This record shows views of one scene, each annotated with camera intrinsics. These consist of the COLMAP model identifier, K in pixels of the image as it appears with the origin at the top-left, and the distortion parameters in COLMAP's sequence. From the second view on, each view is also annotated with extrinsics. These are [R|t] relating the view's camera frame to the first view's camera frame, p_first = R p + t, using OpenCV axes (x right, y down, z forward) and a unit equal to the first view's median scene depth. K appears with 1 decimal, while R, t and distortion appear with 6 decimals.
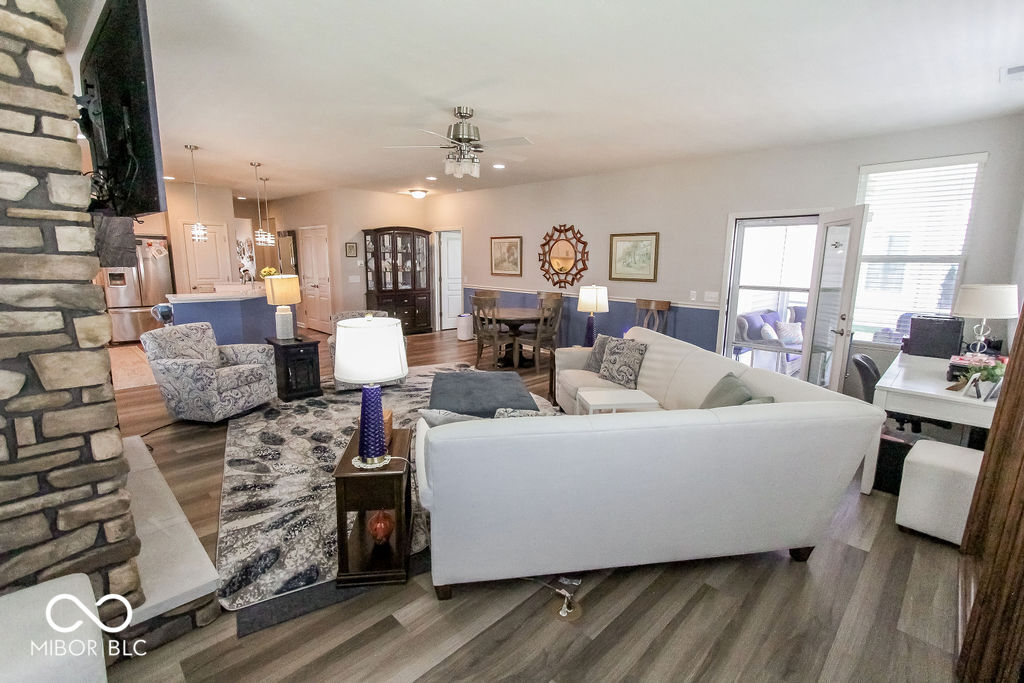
lens RADIAL K [[470.9, 0, 507.3], [0, 470.9, 347.2], [0, 0, 1]] dist [0.001462, 0.004631]
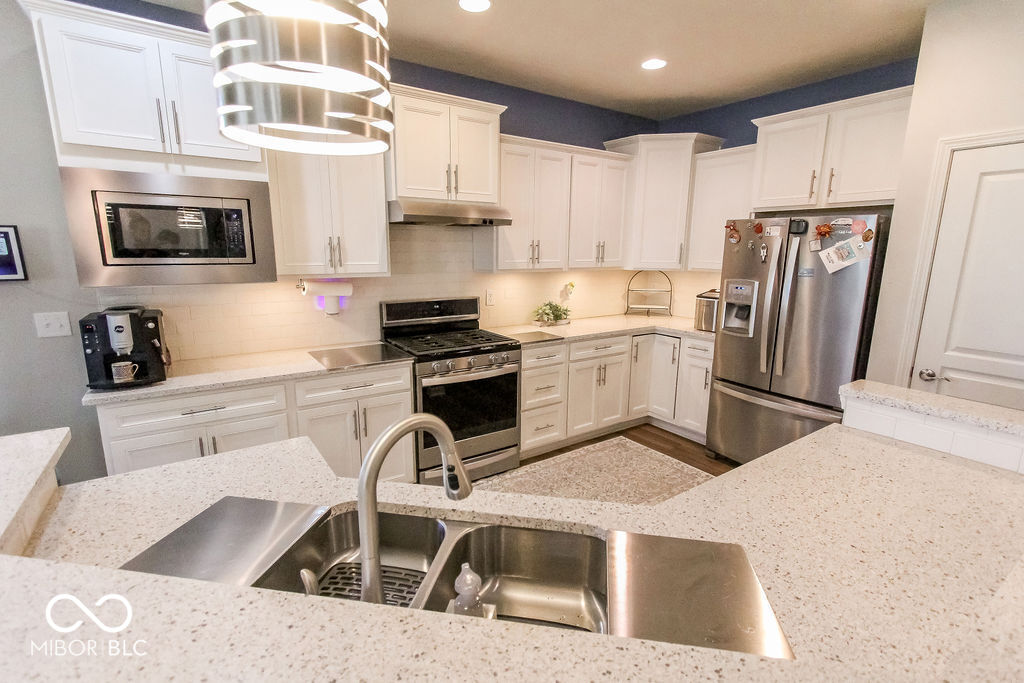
lens RADIAL K [[470.9, 0, 512.3], [0, 470.9, 342.7], [0, 0, 1]] dist [0.001462, 0.004631]
pose [[-0.181718, 0.173359, -0.967949, -0.401527], [-0.193647, 0.958754, 0.208067, -0.181915], [0.964095, 0.225249, -0.140652, 0.925839]]
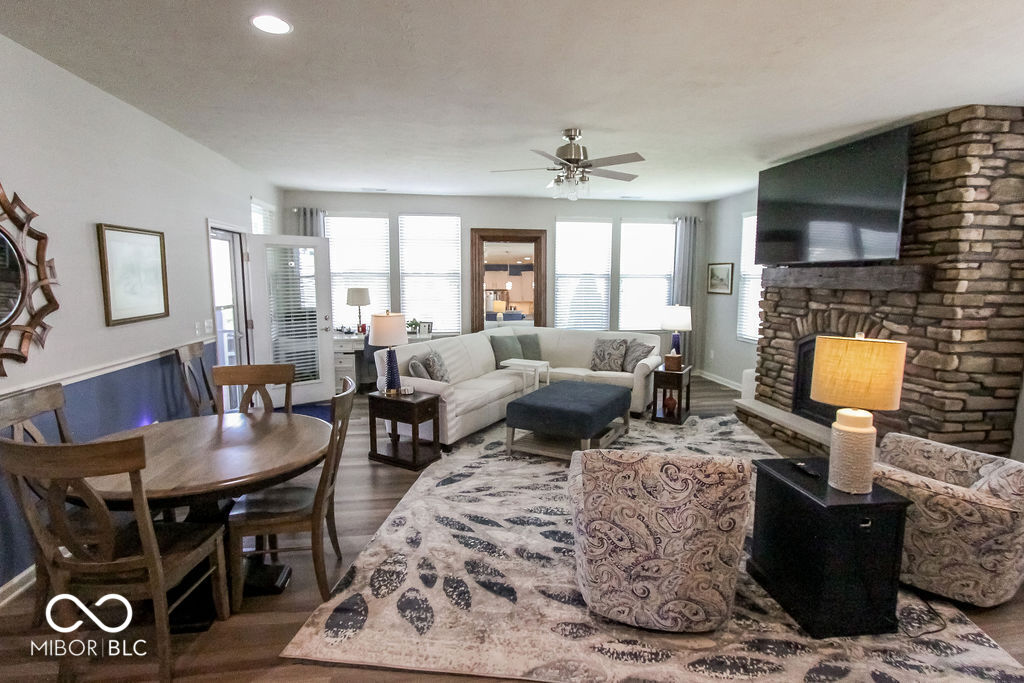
lens RADIAL K [[524.3, 0, 521.7], [0, 524.3, 343.6], [0, 0, 1]] dist [0.007503, 0.001511]
pose [[-0.809748, -0.093500, 0.579280, -0.355424], [0.094680, 0.953467, 0.286246, -0.213839], [-0.579089, 0.286634, -0.763215, 1.066996]]
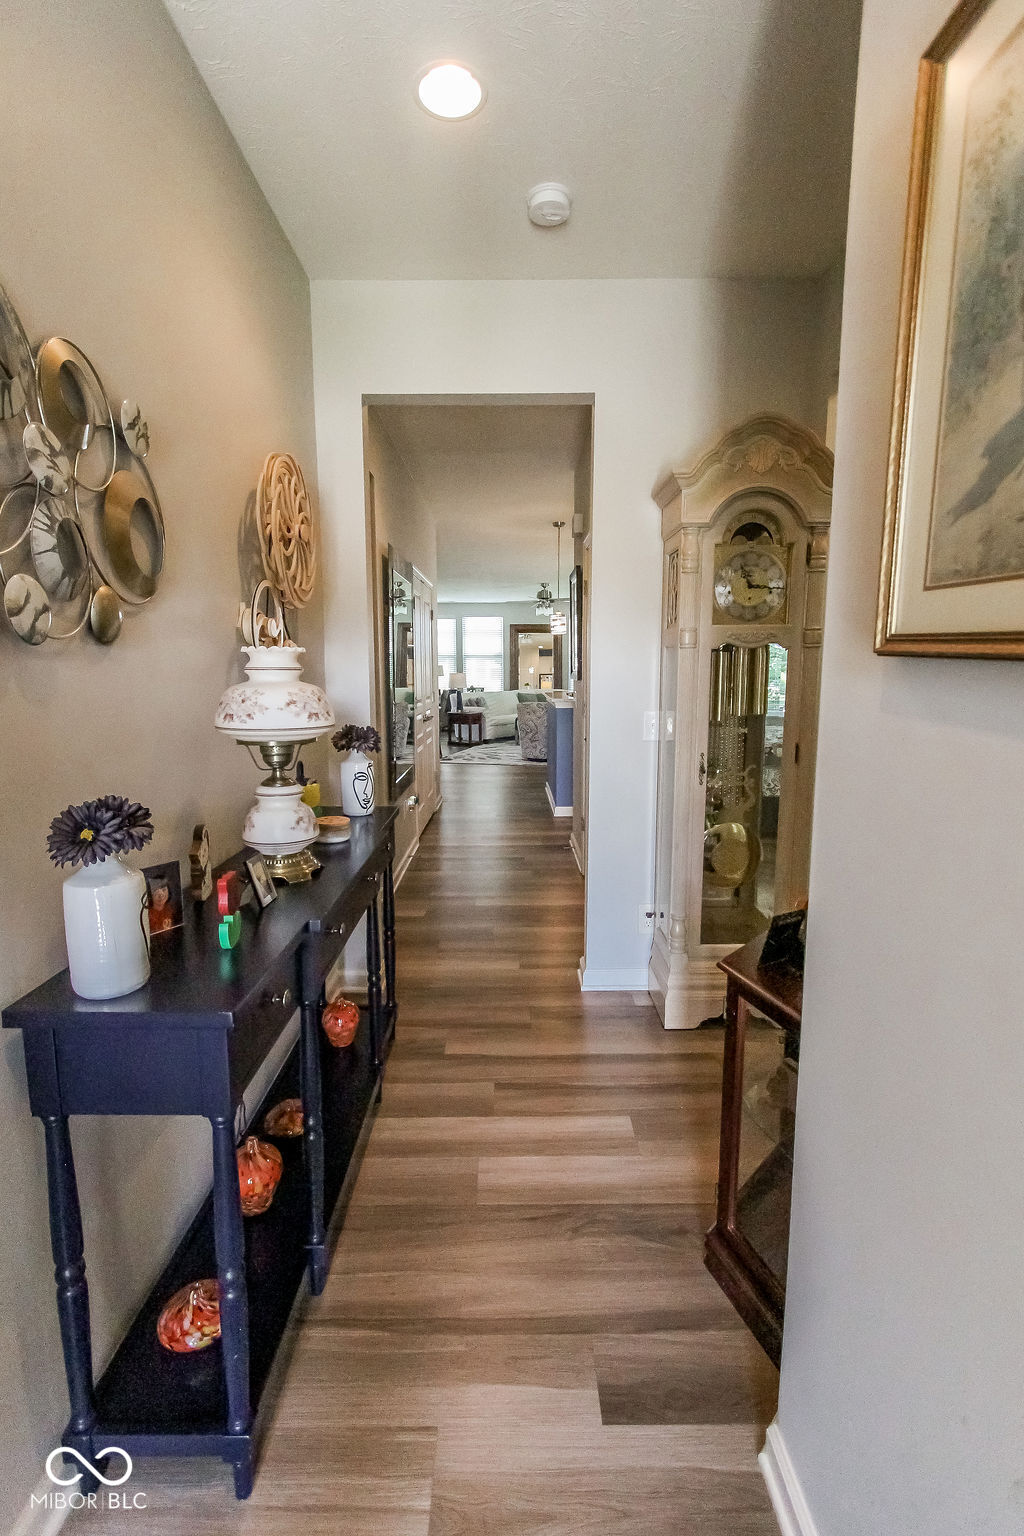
lens RADIAL K [[706.3, 0, 515.4], [0, 706.3, 763.5], [0, 0, 1]] dist [0.001462, 0.004631]
pose [[-0.712114, -0.105843, 0.694040, -1.154332], [0.128353, 0.952281, 0.276922, -0.328977], [-0.690231, 0.286282, -0.664547, 1.759967]]
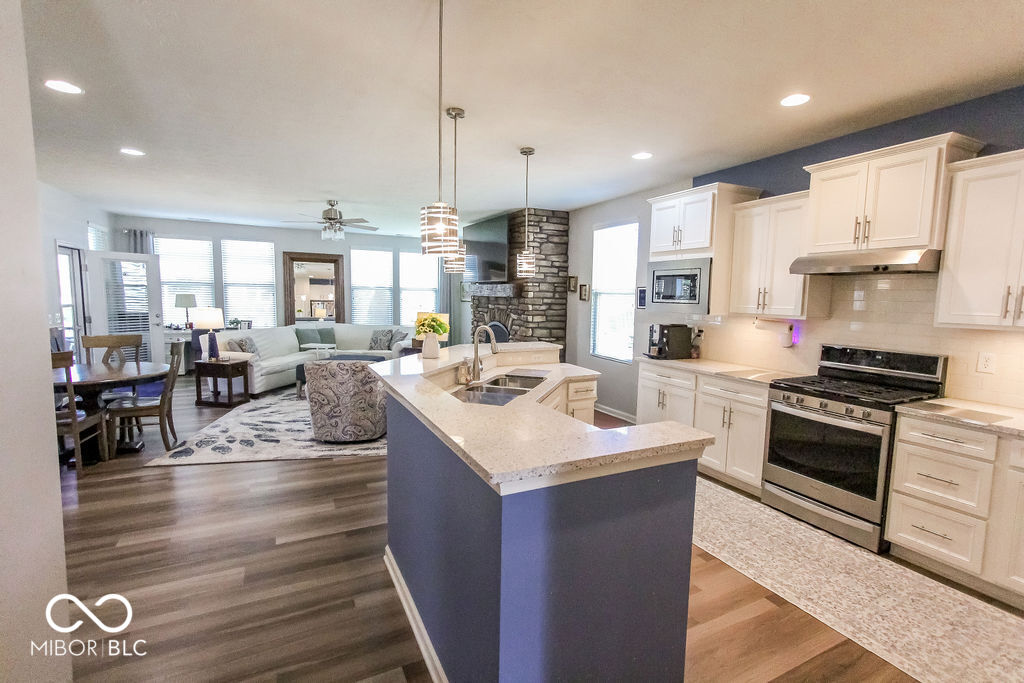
lens RADIAL K [[470.9, 0, 519.1], [0, 470.9, 344.2], [0, 0, 1]] dist [0.001462, 0.004631]
pose [[-0.950457, -0.066396, 0.303683, -0.655177], [0.025102, 0.957341, 0.287870, -0.253840], [-0.309842, 0.281231, -0.908244, 1.289394]]
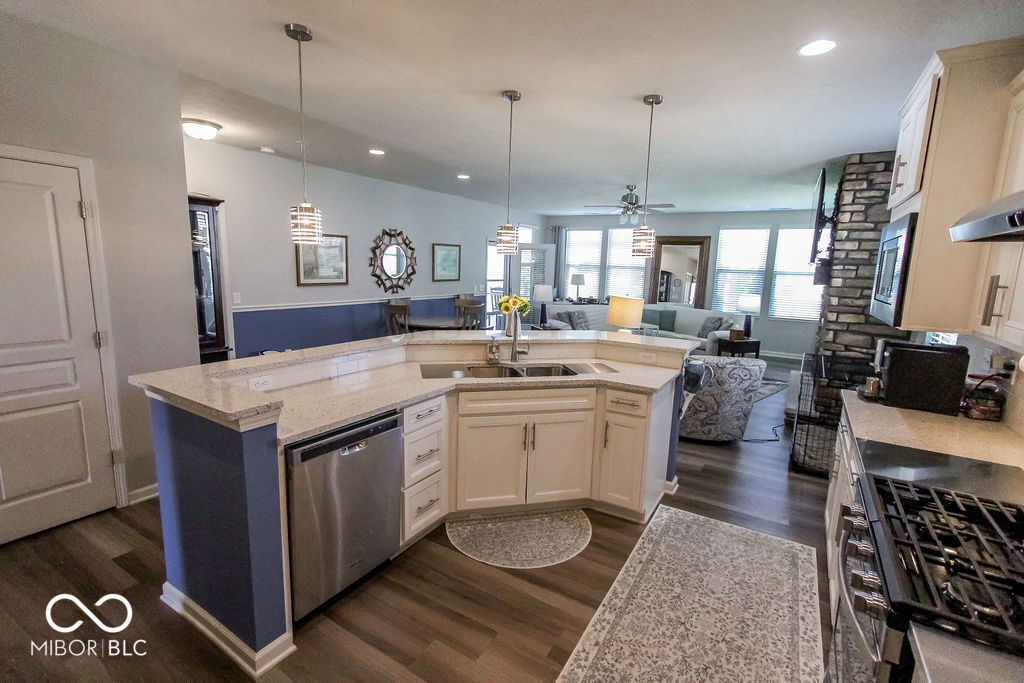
lens RADIAL K [[470.9, 0, 506.7], [0, 470.9, 341.3], [0, 0, 1]] dist [0.001462, 0.004631]
pose [[-0.231271, -0.181713, 0.955769, -0.905037], [0.148876, 0.964222, 0.219344, -0.211878], [-0.961431, 0.193019, -0.195943, 0.997527]]
